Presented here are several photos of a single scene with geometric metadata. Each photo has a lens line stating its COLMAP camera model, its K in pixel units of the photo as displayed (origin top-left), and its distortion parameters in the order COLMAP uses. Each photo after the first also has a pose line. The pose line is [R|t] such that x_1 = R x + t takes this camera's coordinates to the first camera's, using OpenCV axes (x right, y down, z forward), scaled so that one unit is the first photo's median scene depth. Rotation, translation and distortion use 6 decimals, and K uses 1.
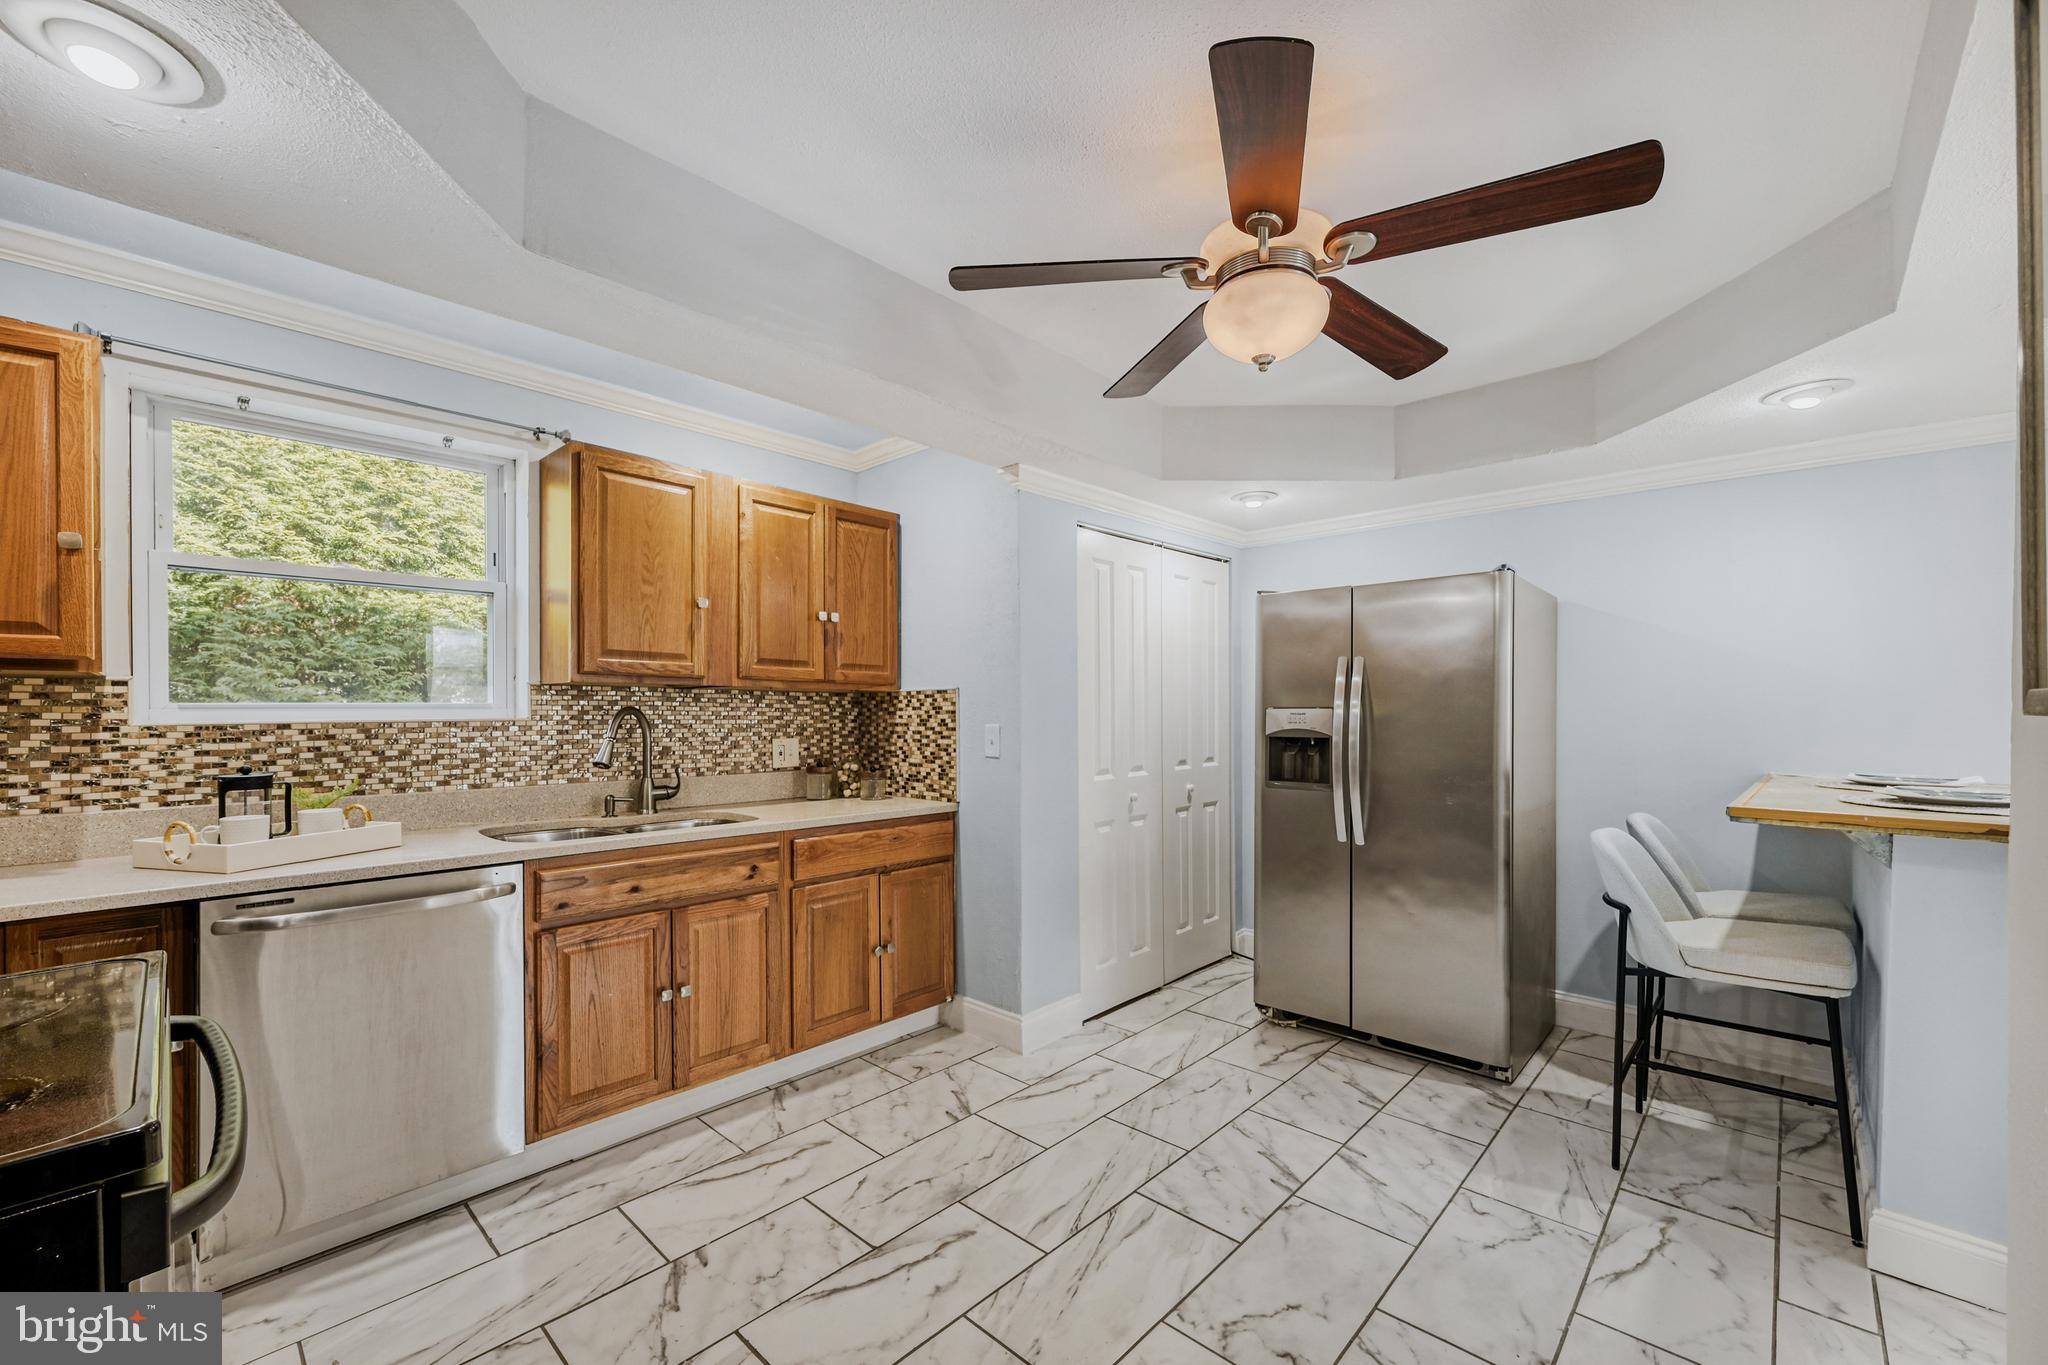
lens RADIAL K [[814.2, 0, 1020.1], [0, 814.2, 718.7], [0, 0, 1]] dist [-0.001216, -0.000062]
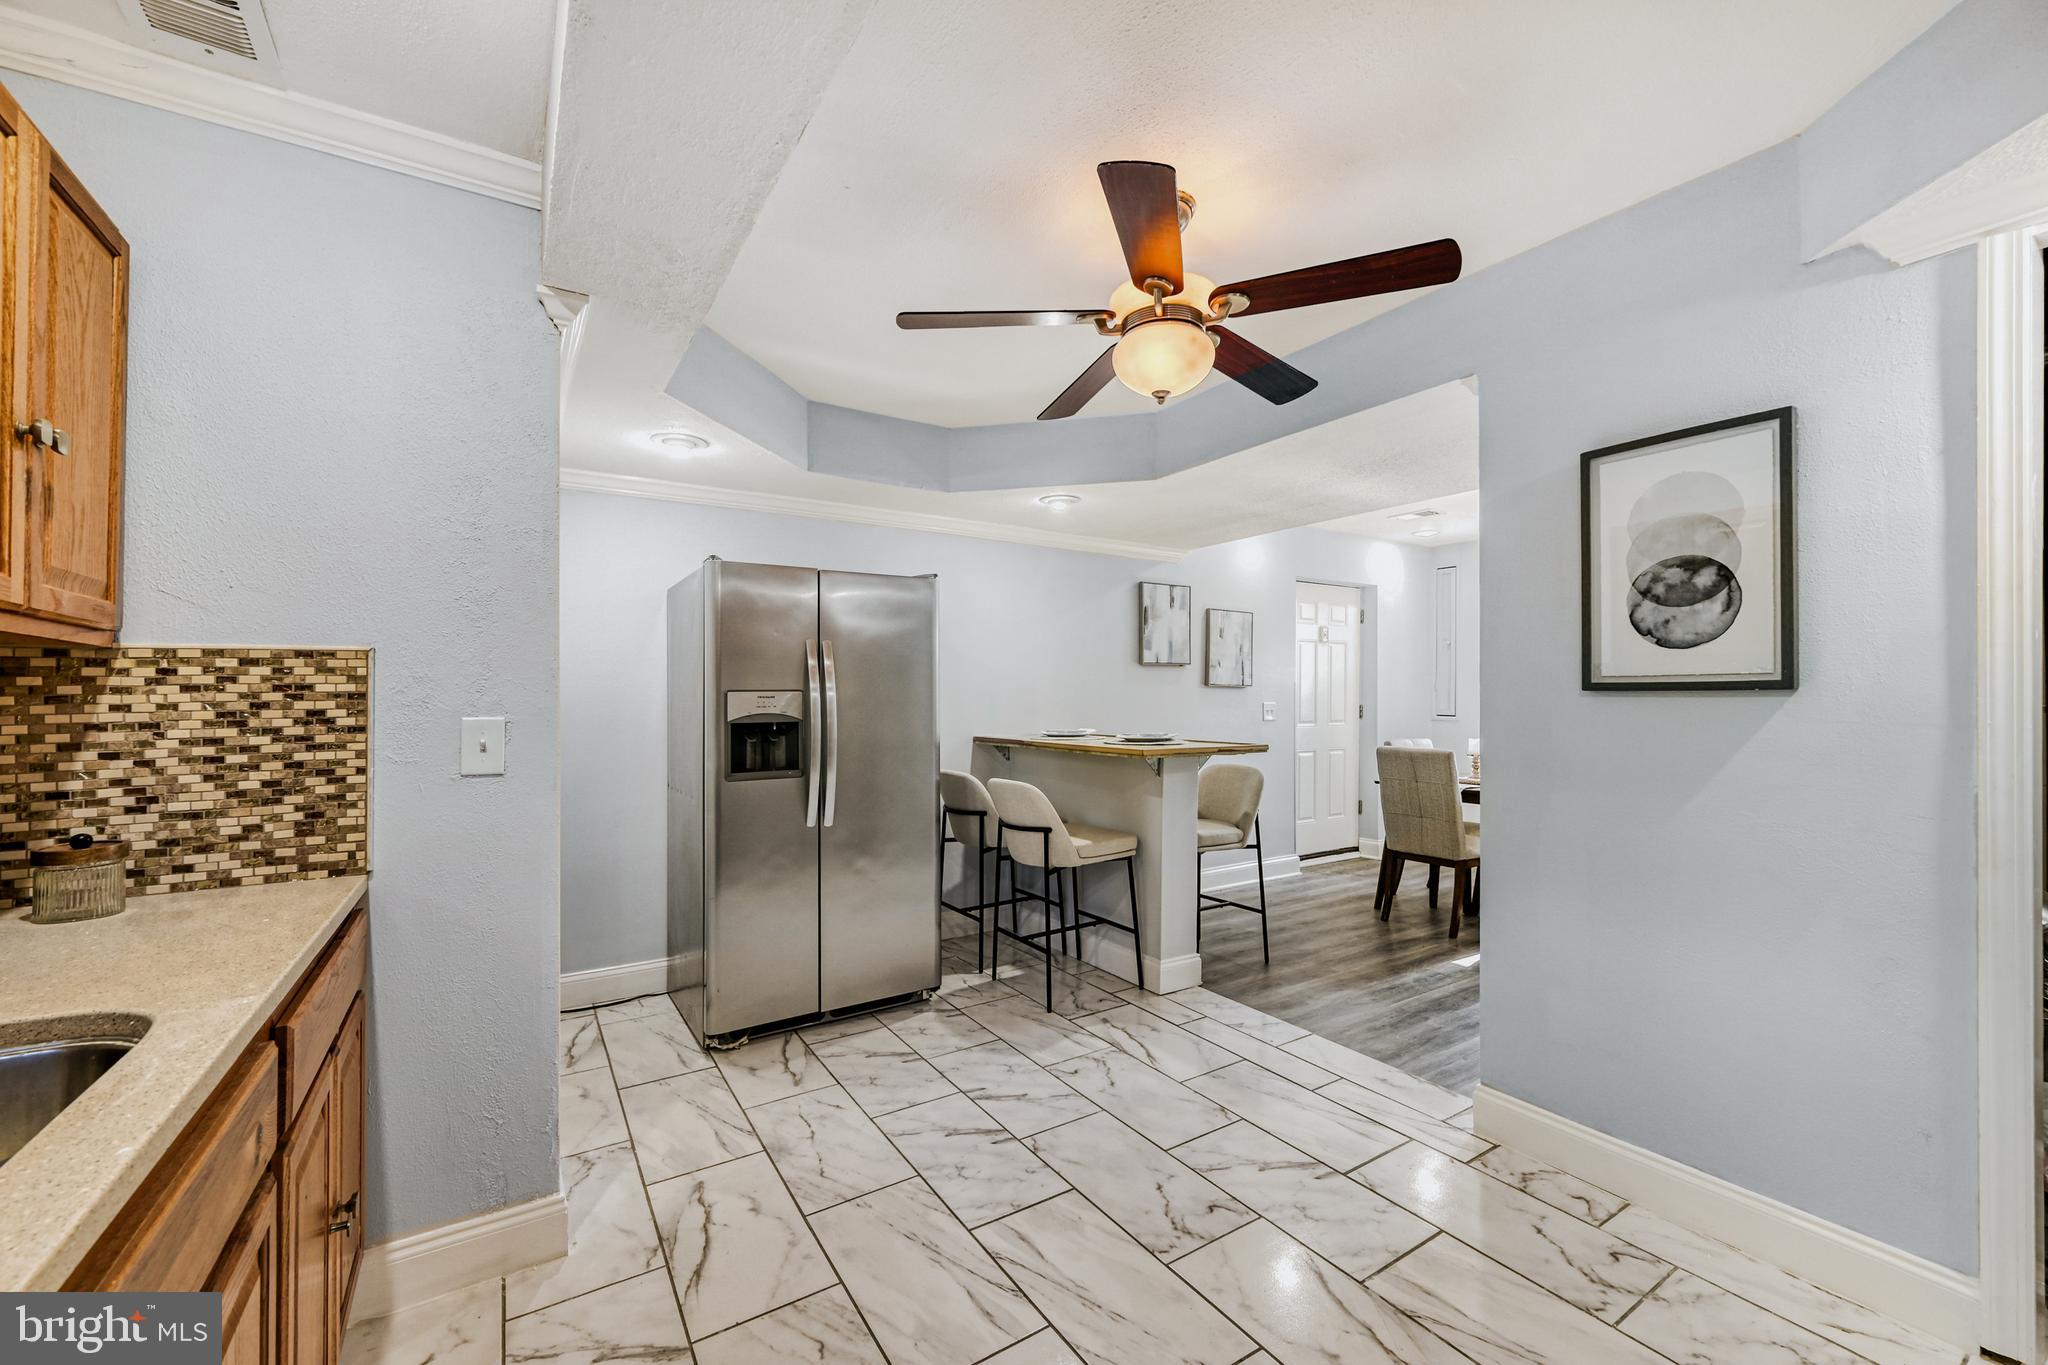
lens RADIAL K [[822.6, 0, 1022.0], [0, 822.6, 694.3], [0, 0, 1]] dist [-0.000016, 0.000017]
pose [[0.250250, 0.000888, 0.968181, -0.545597], [0.015567, 0.999867, -0.004941, 0.000030], [-0.968056, 0.016308, 0.250203, 0.540517]]
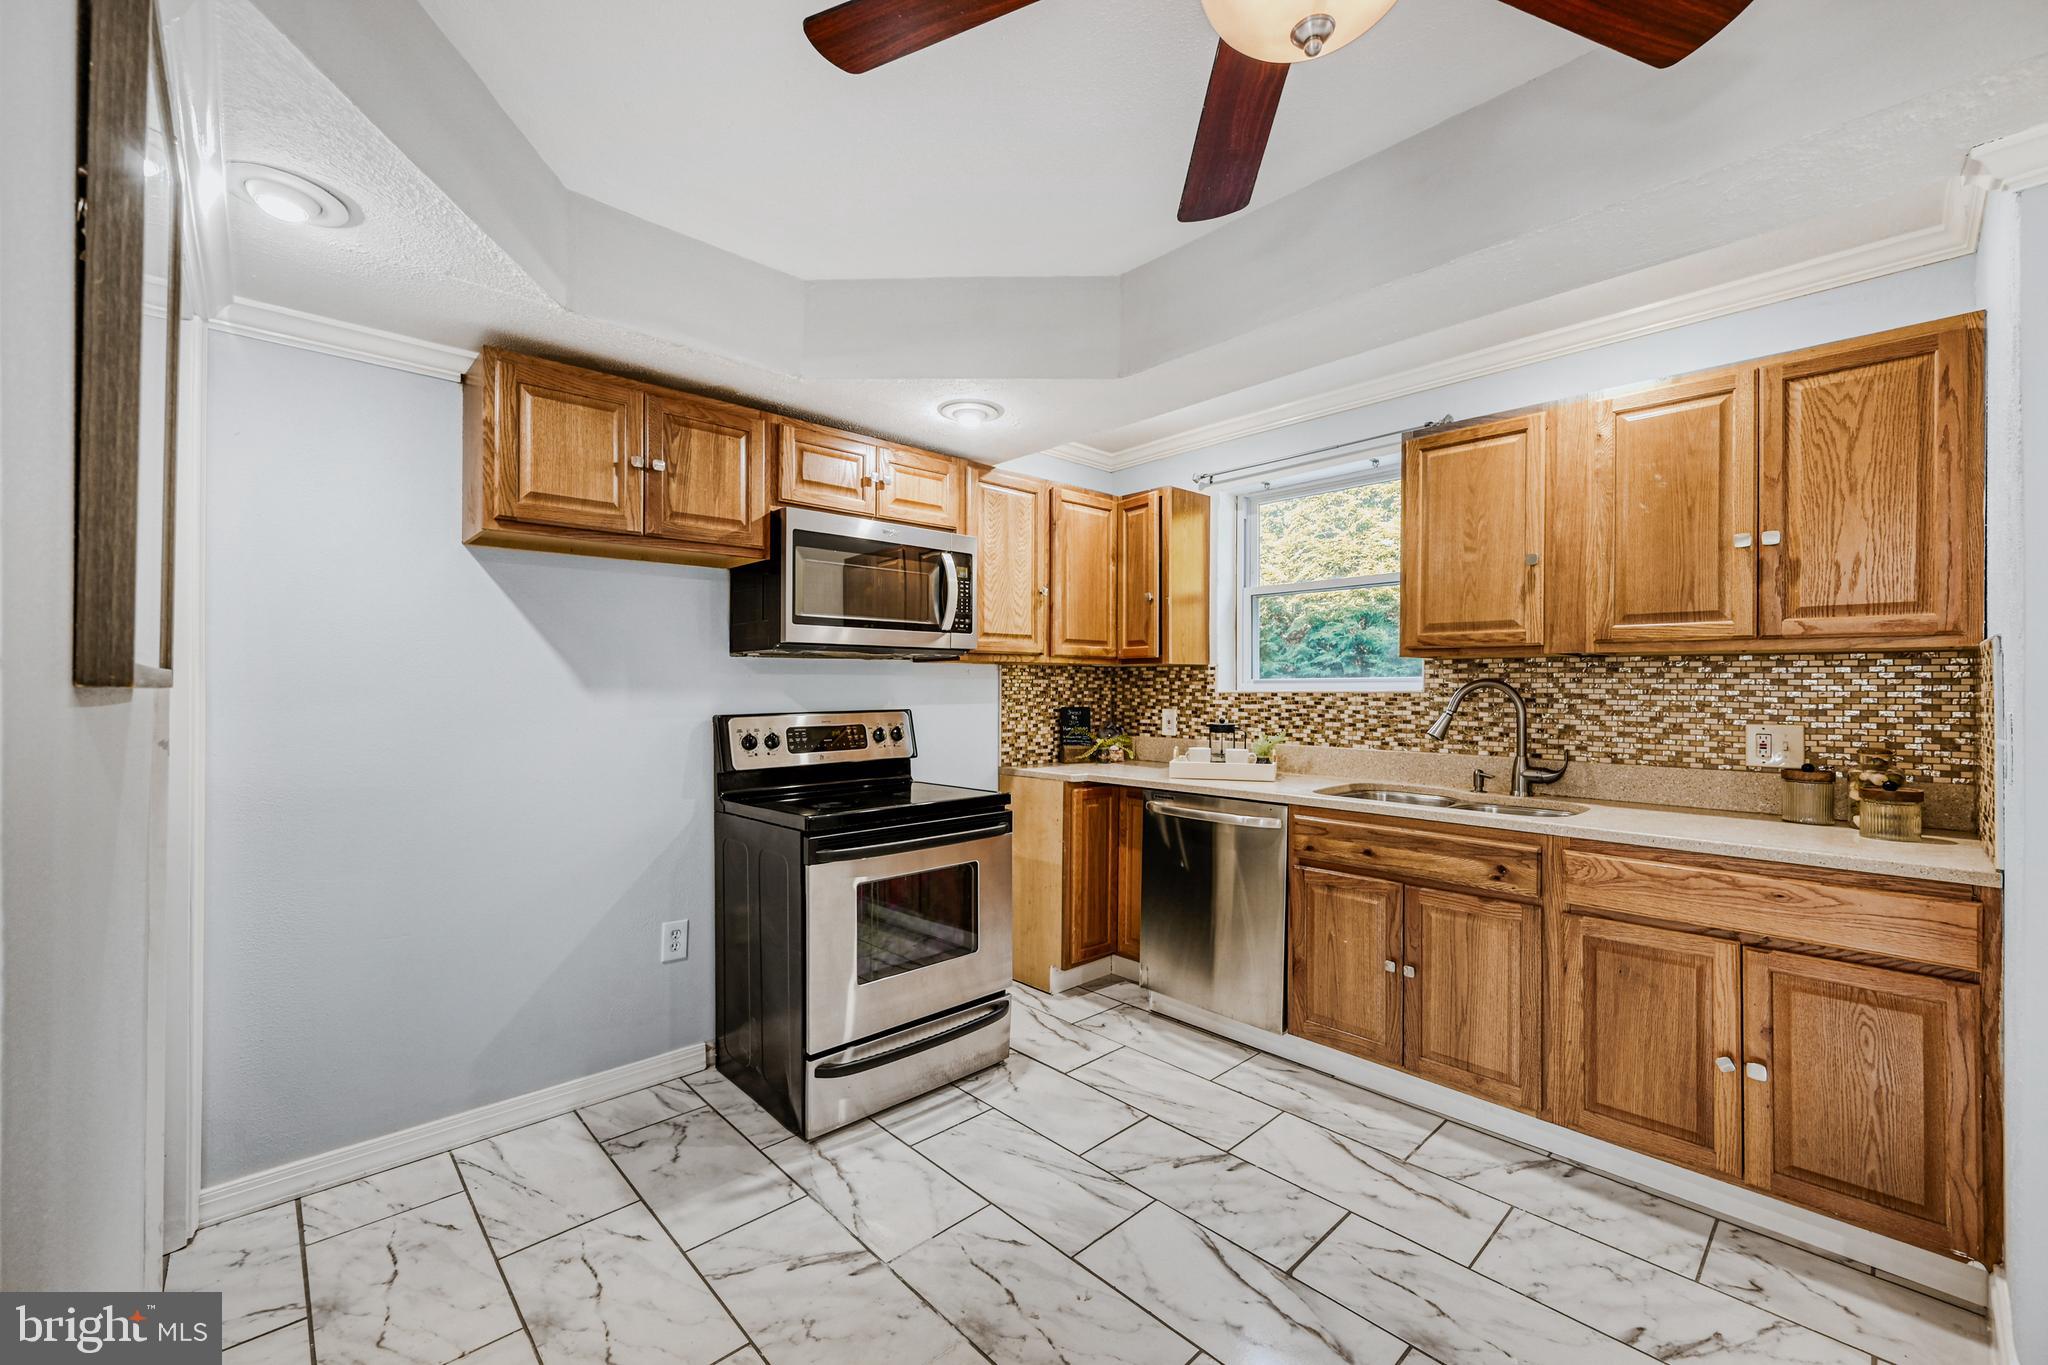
lens RADIAL K [[822.9, 0, 1024.0], [0, 822.9, 682.5], [0, 0, 1]] dist [0.001304, 0.000159]
pose [[-0.057731, -0.002505, -0.998329, 0.515538], [-0.008857, 0.999959, -0.001997, -0.004375], [0.998293, 0.008727, -0.057751, 0.509706]]
